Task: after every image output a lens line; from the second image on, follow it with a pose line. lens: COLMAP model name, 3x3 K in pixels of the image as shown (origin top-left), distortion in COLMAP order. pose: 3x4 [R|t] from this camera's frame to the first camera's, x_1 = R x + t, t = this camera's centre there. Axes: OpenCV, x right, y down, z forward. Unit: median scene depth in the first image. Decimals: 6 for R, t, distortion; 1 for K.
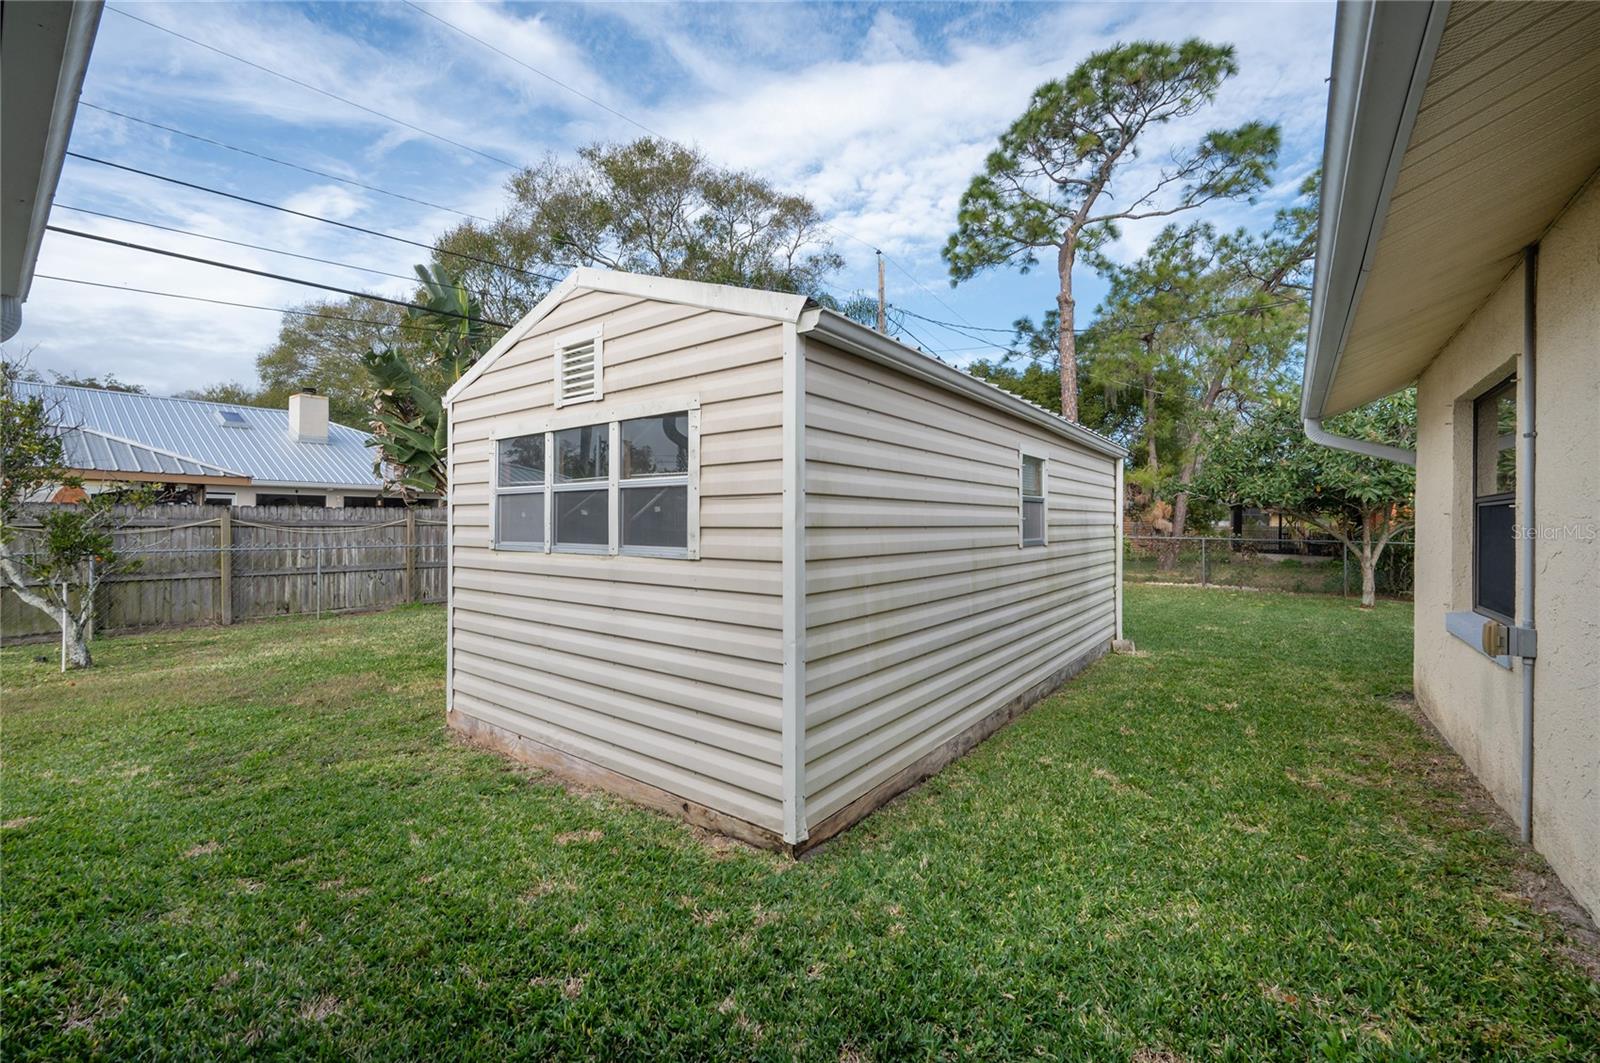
lens RADIAL K [[638.7, 0, 804.6], [0, 638.7, 528.7], [0, 0, 1]] dist [-0.019440, -0.000171]
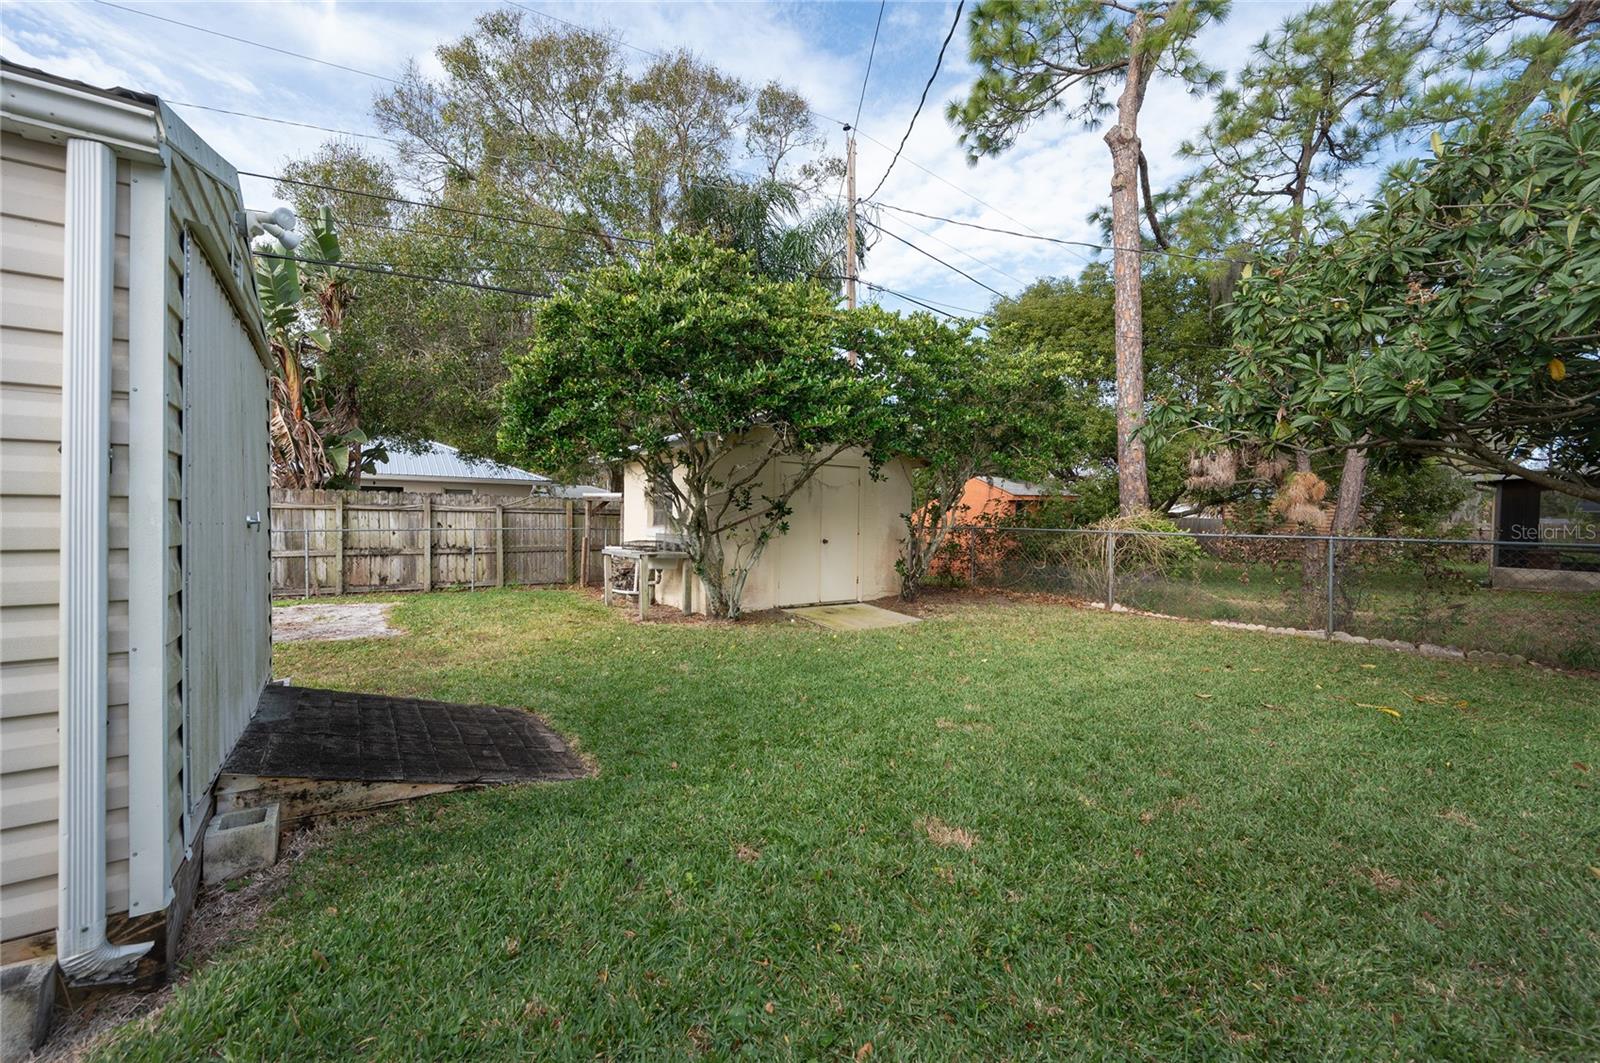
lens RADIAL K [[638.7, 0, 790.4], [0, 638.7, 535.0], [0, 0, 1]] dist [-0.019440, -0.000171]
pose [[0.950810, 0.016585, -0.309329, 0.289806], [-0.012359, 0.999802, 0.015616, 0.008105], [0.309527, -0.011025, 0.950827, 0.315113]]
